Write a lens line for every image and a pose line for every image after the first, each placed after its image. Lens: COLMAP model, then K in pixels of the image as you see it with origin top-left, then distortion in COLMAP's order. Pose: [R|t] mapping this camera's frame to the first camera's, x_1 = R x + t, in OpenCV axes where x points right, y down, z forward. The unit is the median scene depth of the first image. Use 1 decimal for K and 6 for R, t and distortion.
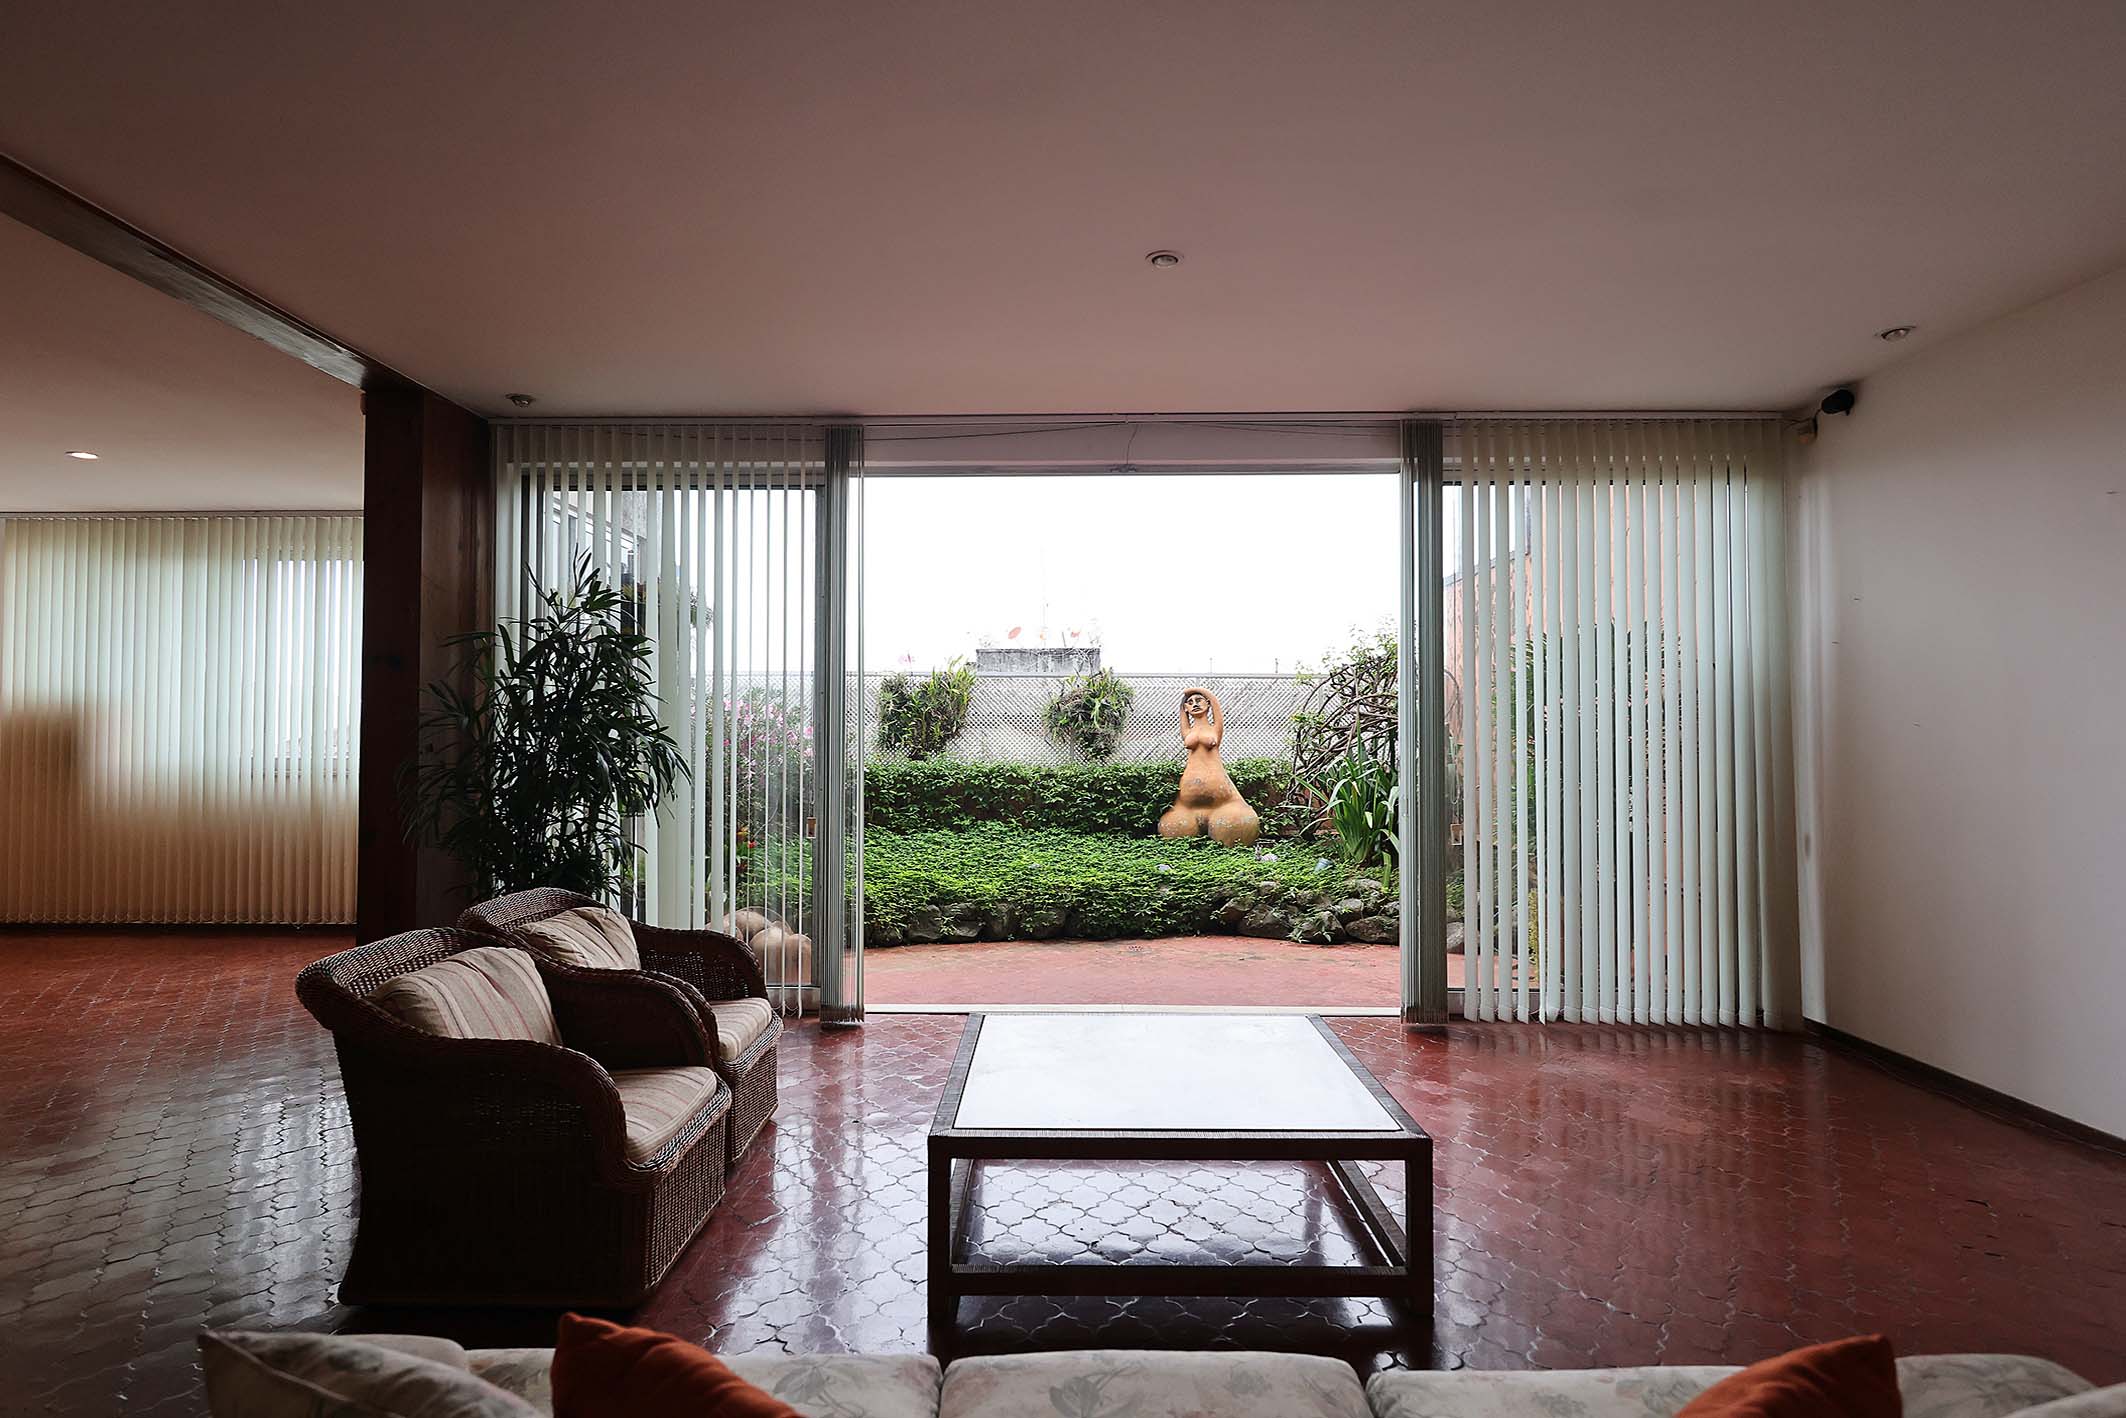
lens RADIAL K [[1105.6, 0, 1044.2], [0, 1105.6, 705.1], [0, 0, 1]] dist [0.007522, 0.001360]
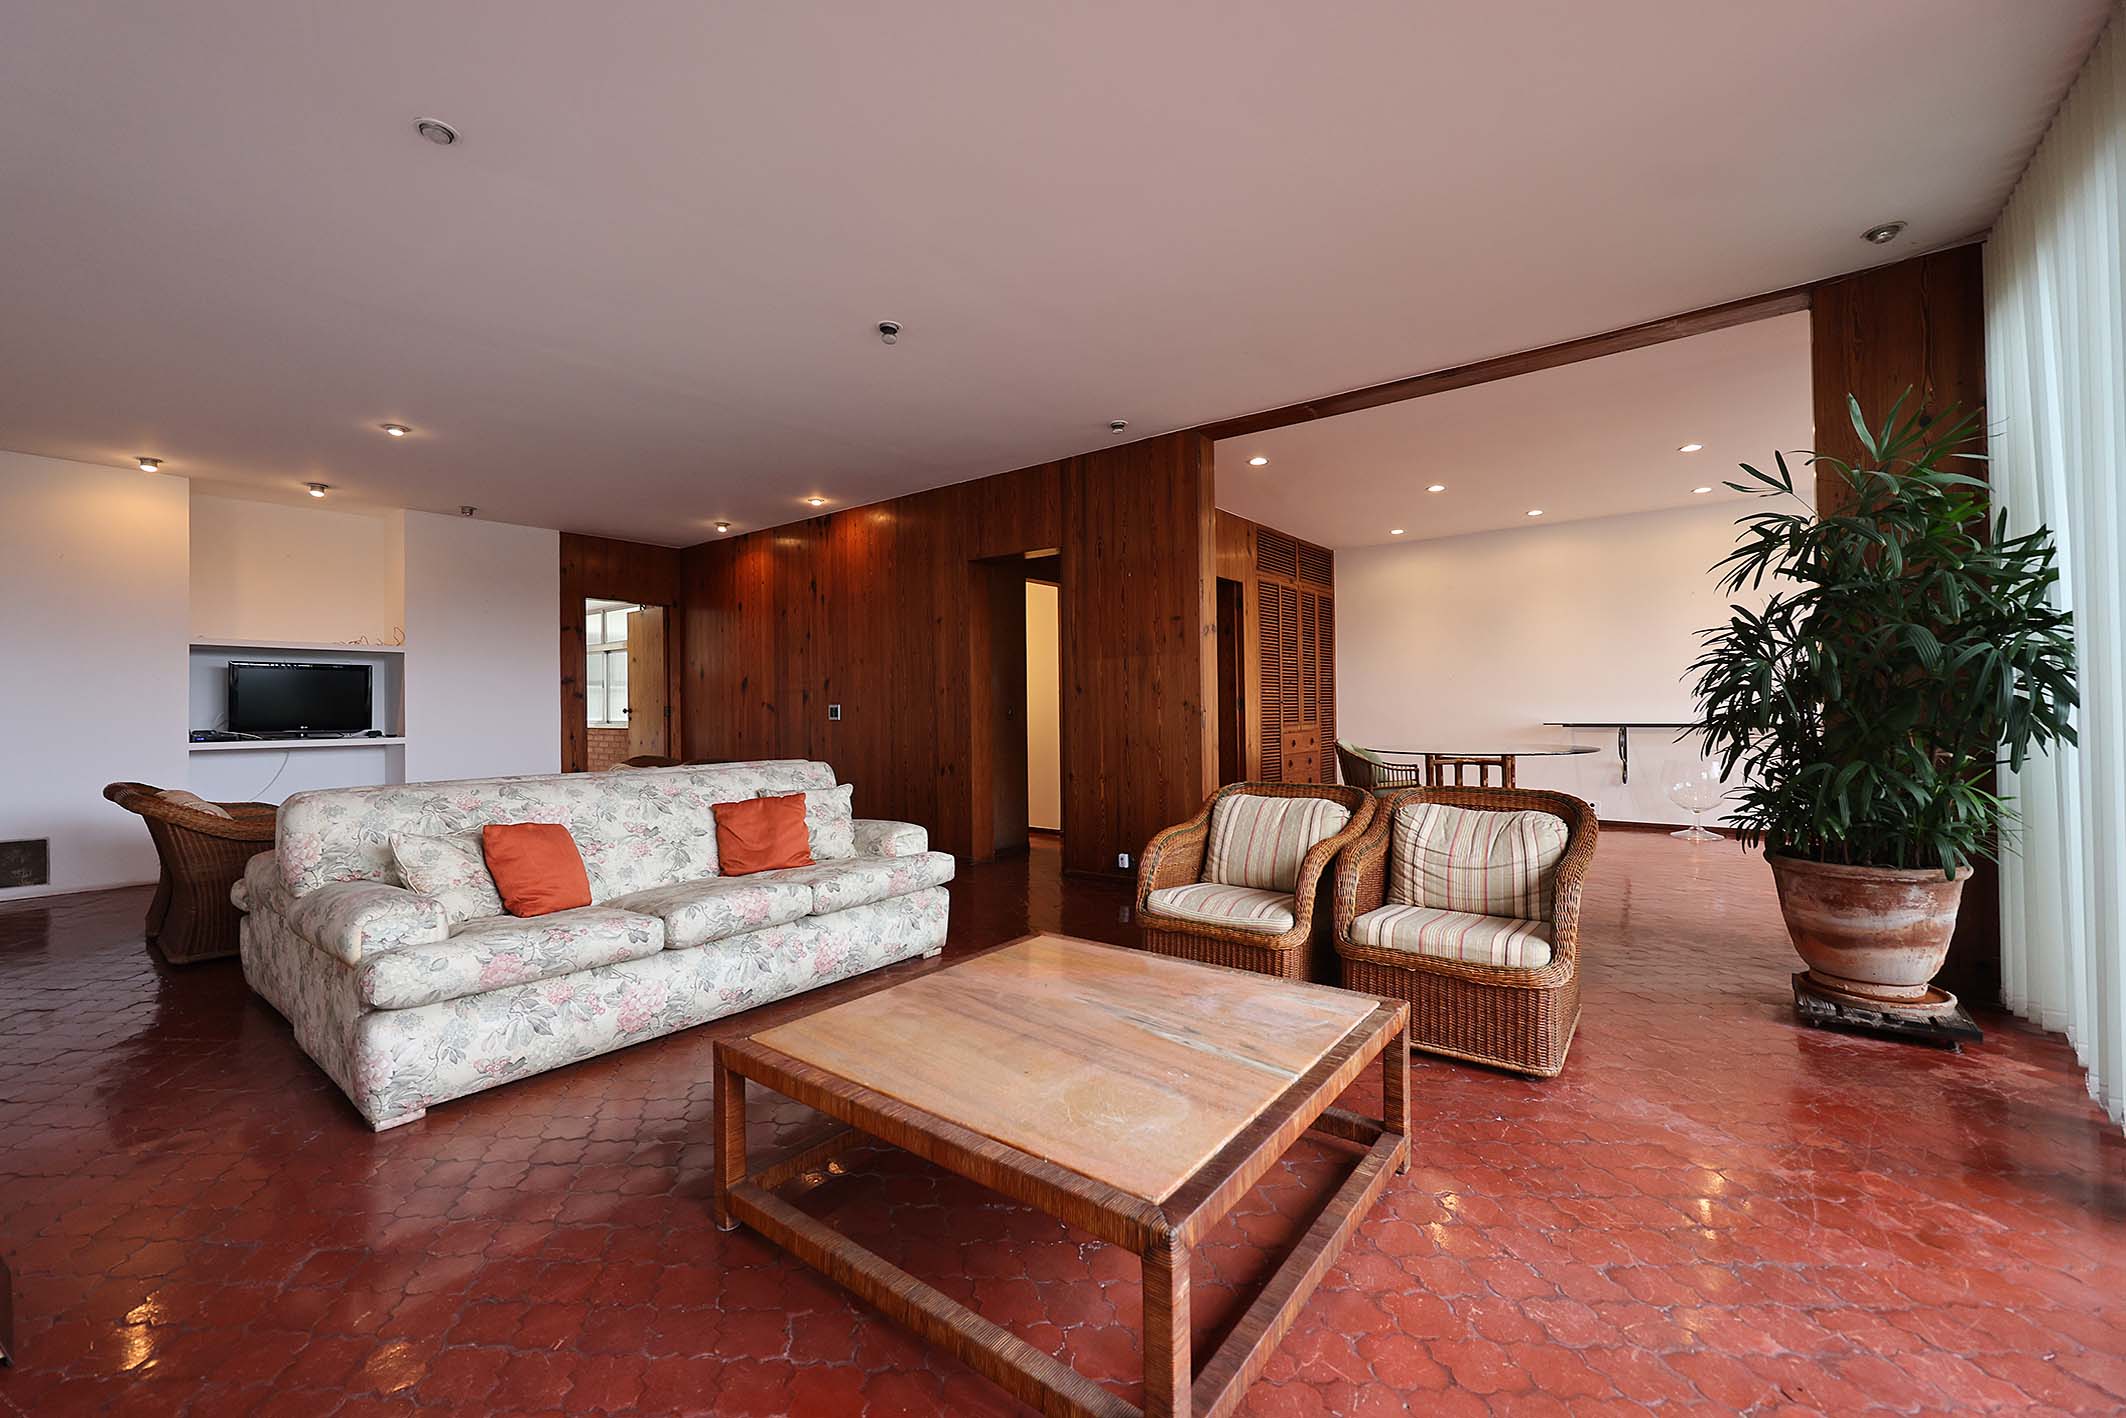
lens RADIAL K [[861.5, 0, 1053.6], [0, 861.5, 699.6], [0, 0, 1]] dist [0.002057, 0.001157]
pose [[-0.609867, -0.004645, -0.792490, 0.251130], [0.031820, 0.999033, -0.030343, 0.042604], [0.791865, -0.043722, -0.609129, 0.556500]]
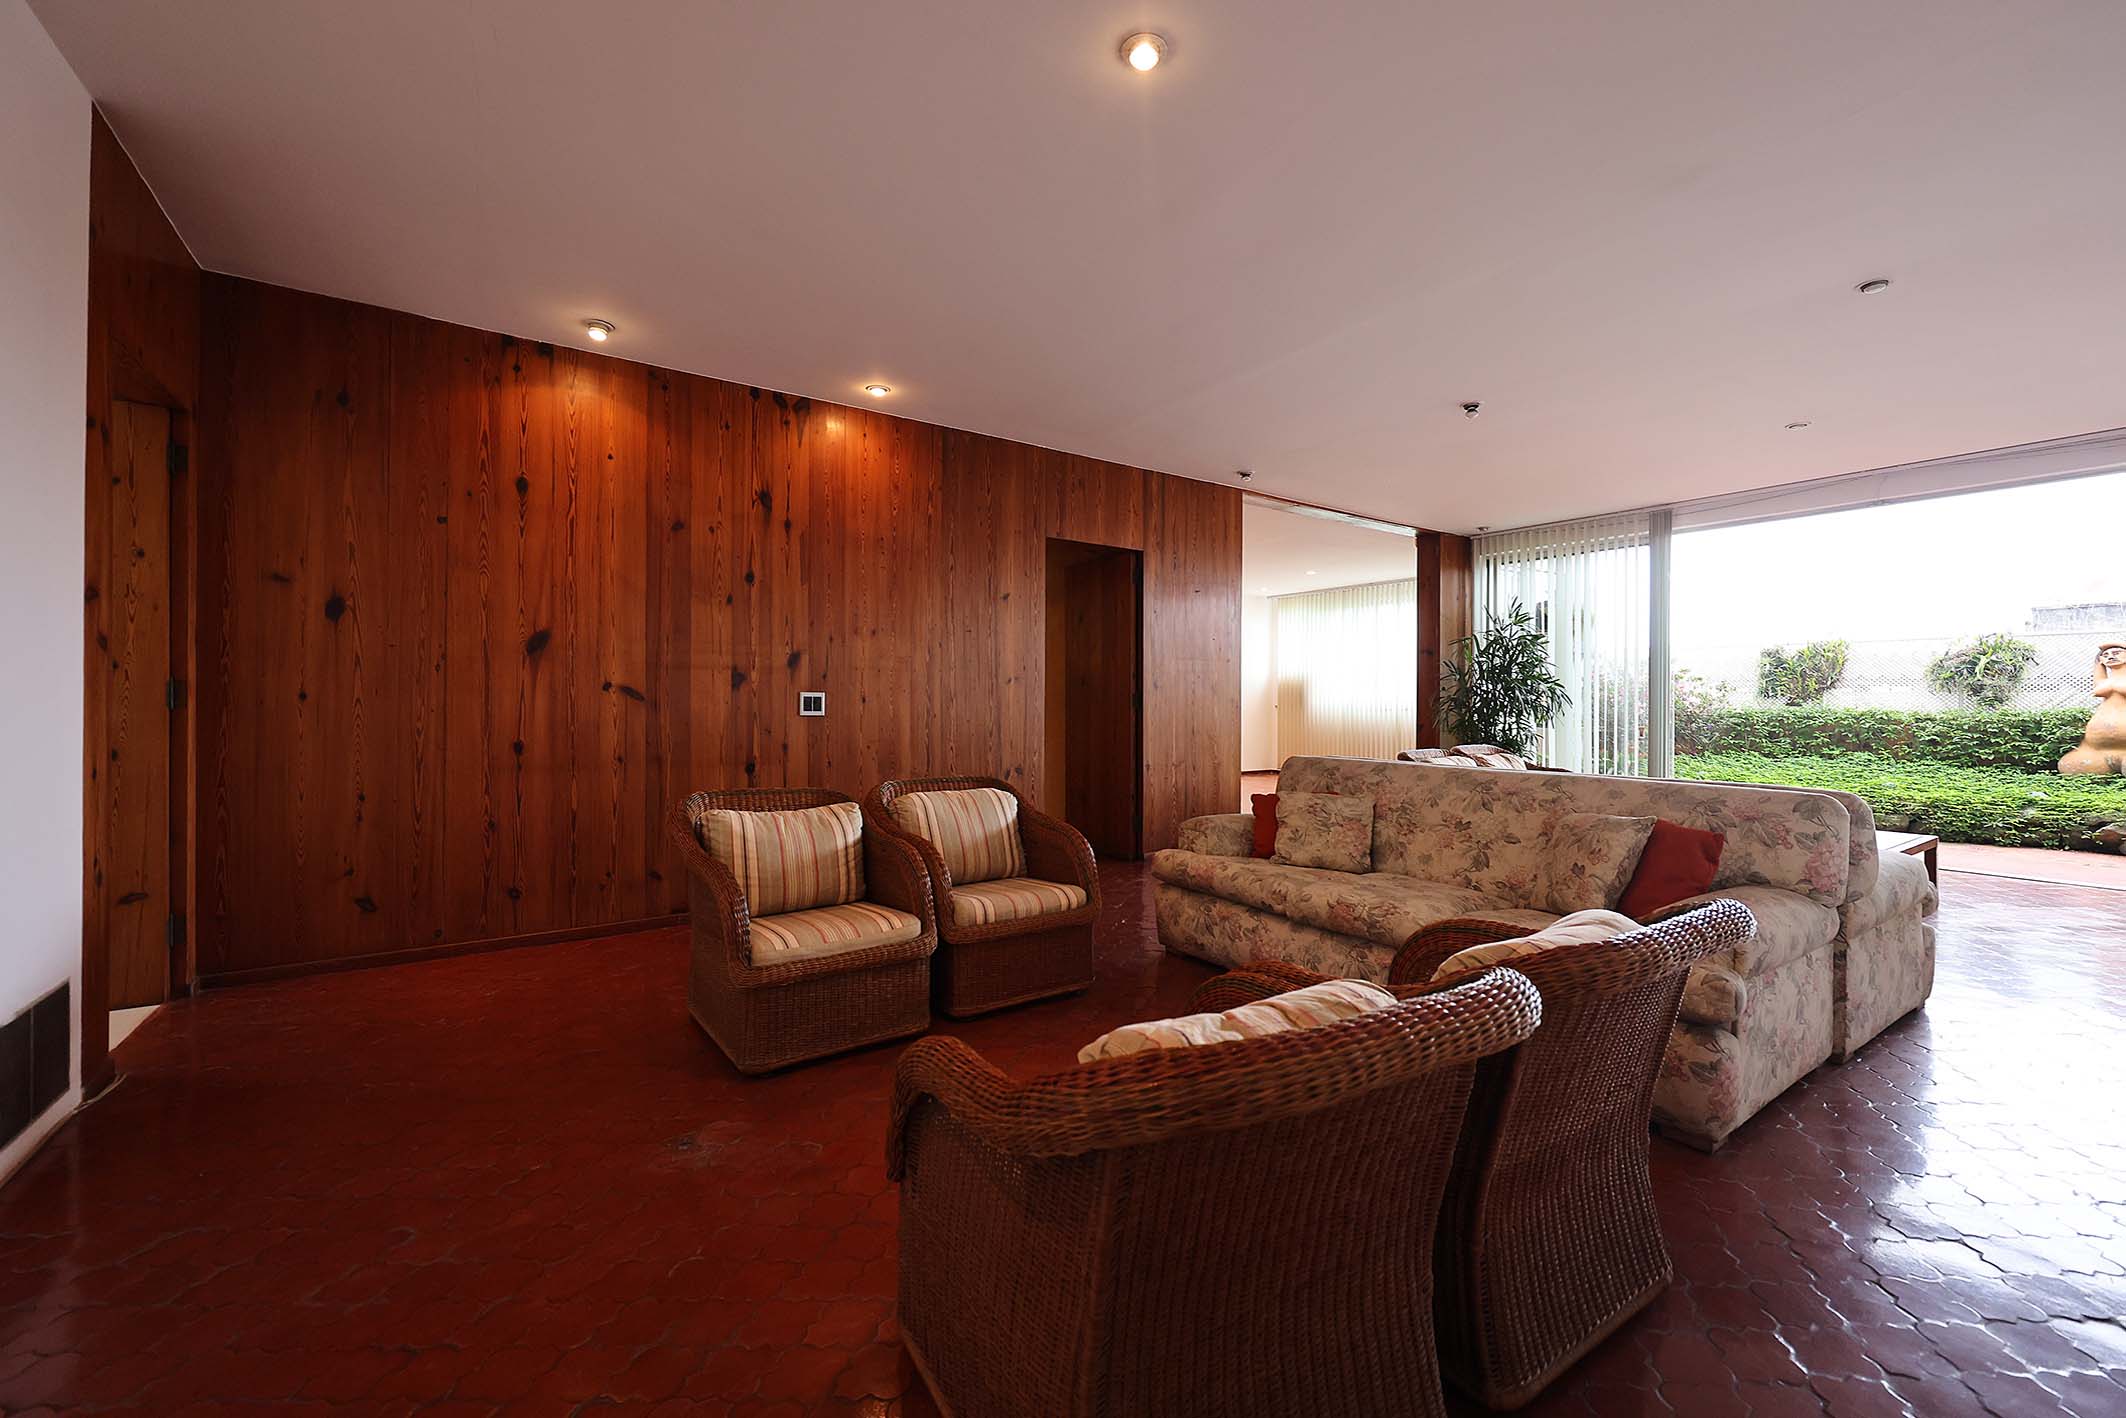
lens RADIAL K [[861.5, 0, 1062.9], [0, 861.5, 697.4], [0, 0, 1]] dist [0.002057, 0.001157]
pose [[0.586236, -0.002741, -0.810136, 0.255035], [0.018657, 0.999775, 0.010118, 0.013257], [0.809926, -0.021046, 0.586155, -0.409393]]
